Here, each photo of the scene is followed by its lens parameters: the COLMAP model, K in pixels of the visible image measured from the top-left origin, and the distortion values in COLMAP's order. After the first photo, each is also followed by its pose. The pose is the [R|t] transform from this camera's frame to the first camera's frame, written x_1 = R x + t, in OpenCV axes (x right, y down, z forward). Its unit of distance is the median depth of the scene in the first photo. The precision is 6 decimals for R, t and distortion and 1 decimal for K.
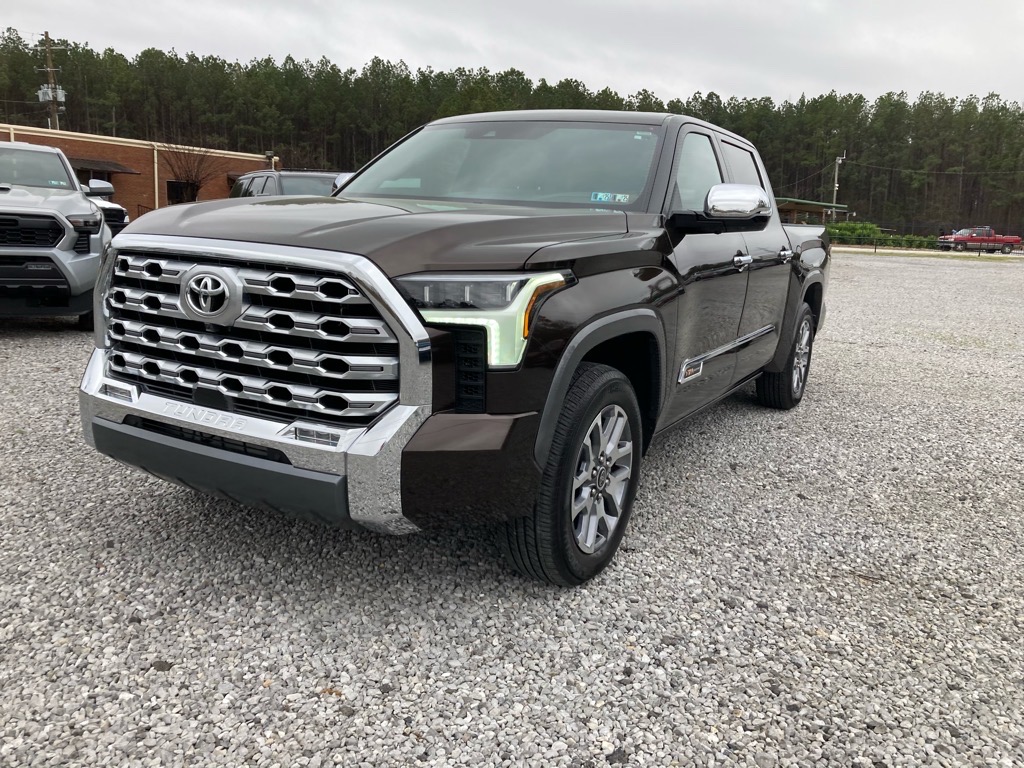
lens RADIAL K [[834.3, 0, 512.0], [0, 834.3, 384.0], [0, 0, 1]] dist [0.013234, -0.000999]
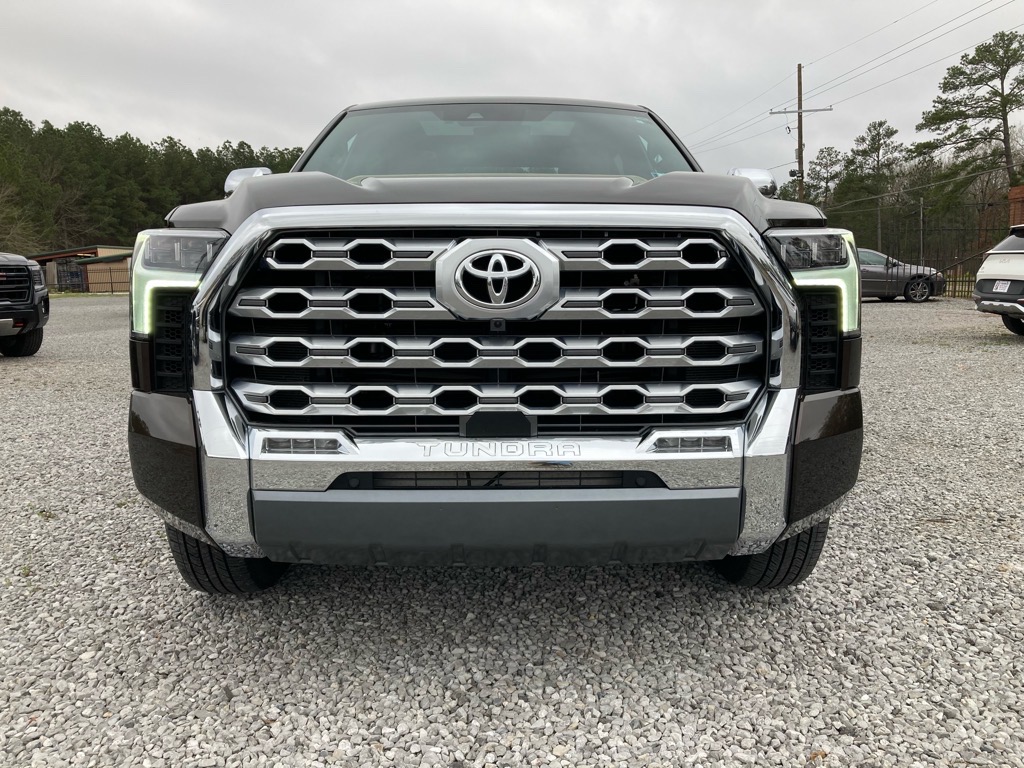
lens RADIAL K [[845.9, 0, 514.5], [0, 845.9, 391.8], [0, 0, 1]] dist [0.014706, 0.003636]
pose [[0.864737, -0.122525, 0.487050, -0.714840], [0.146938, 0.989072, -0.012065, -0.000170], [-0.480249, 0.081999, 0.873291, 0.366070]]
